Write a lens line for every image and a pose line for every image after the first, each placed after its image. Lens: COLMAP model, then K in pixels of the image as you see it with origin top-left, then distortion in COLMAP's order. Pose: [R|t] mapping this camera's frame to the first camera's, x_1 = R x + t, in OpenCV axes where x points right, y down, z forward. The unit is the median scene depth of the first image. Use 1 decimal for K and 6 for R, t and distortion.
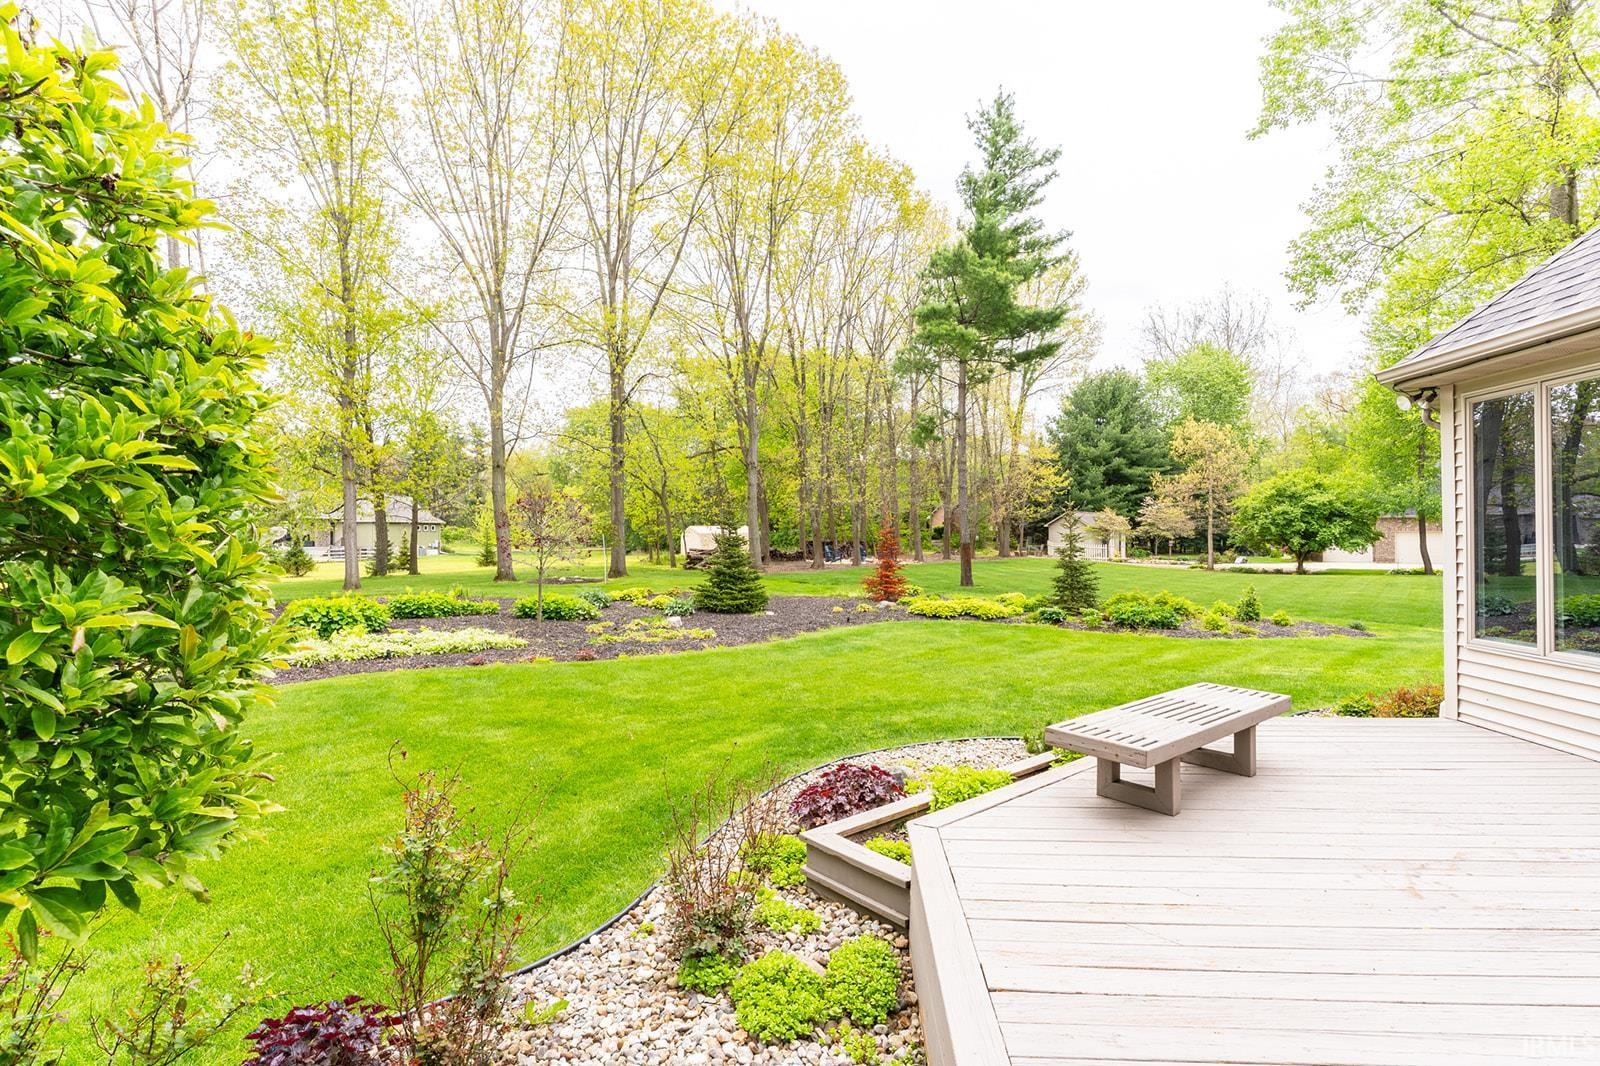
lens RADIAL K [[783.2, 0, 809.1], [0, 783.2, 531.0], [0, 0, 1]] dist [0.004610, 0.001200]
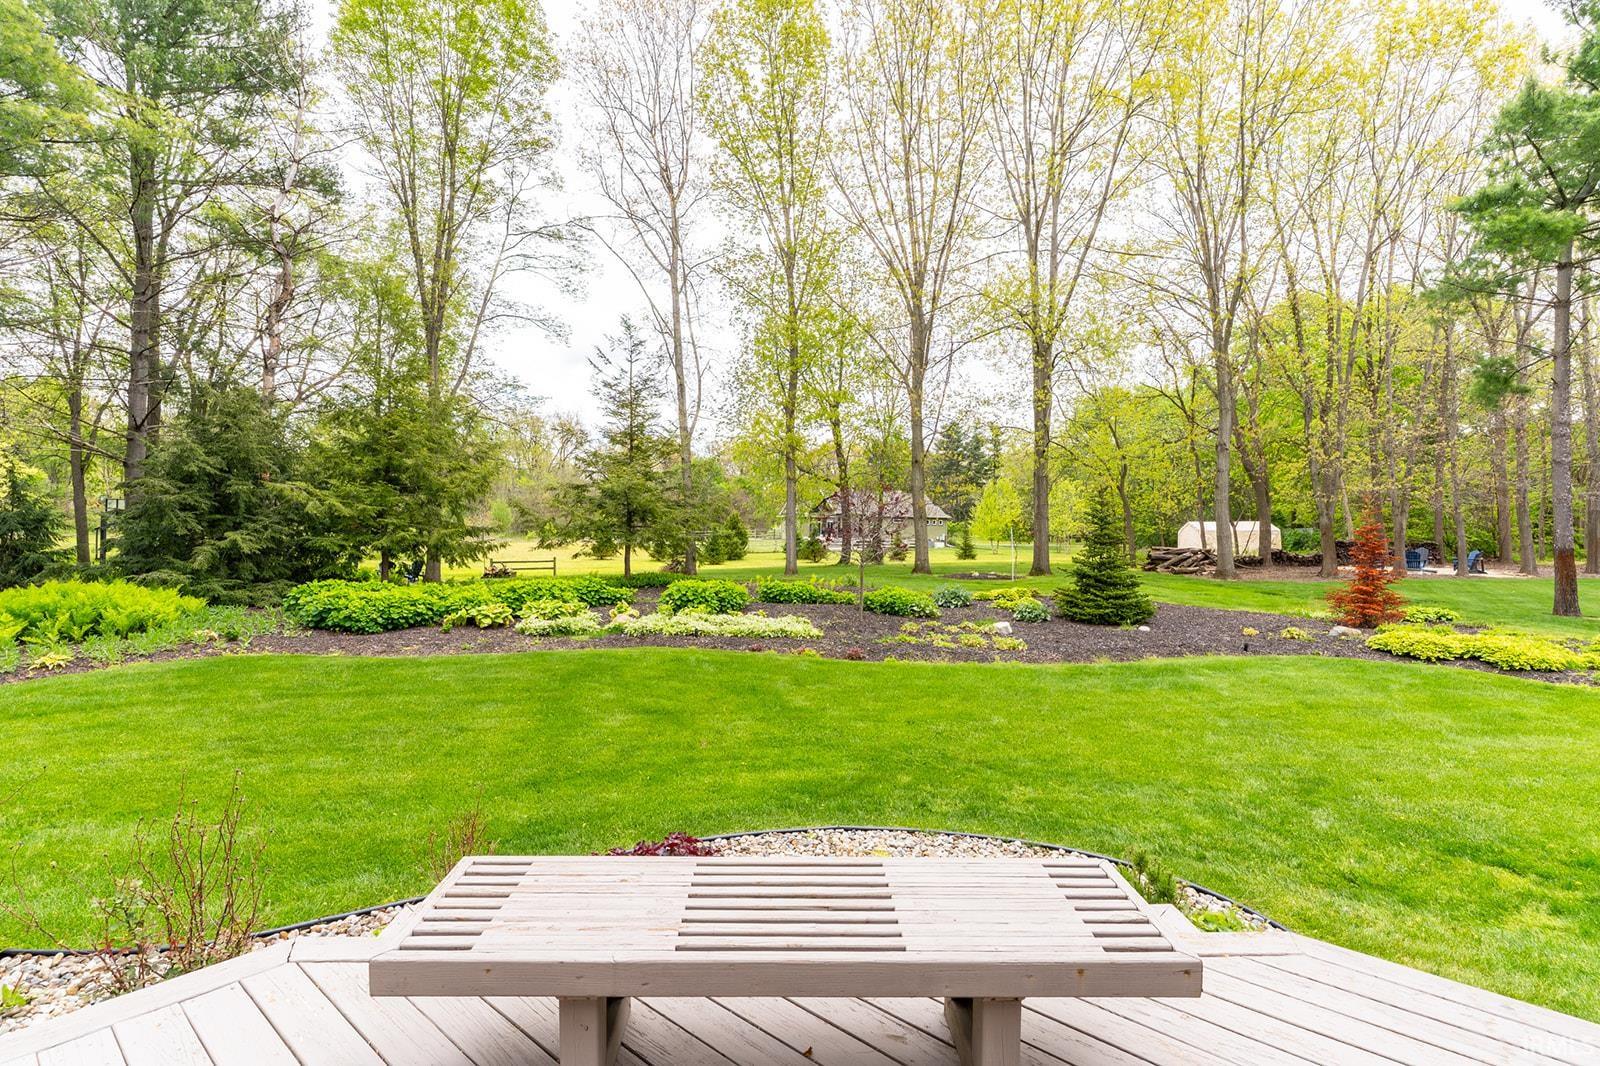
lens RADIAL K [[783.2, 0, 809.1], [0, 783.2, 531.0], [0, 0, 1]] dist [0.004610, 0.001200]
pose [[0.771586, 0.012341, -0.636006, 0.159592], [-0.008753, 0.999923, 0.008784, 0.000625], [0.636065, -0.001211, 0.771634, 0.130416]]
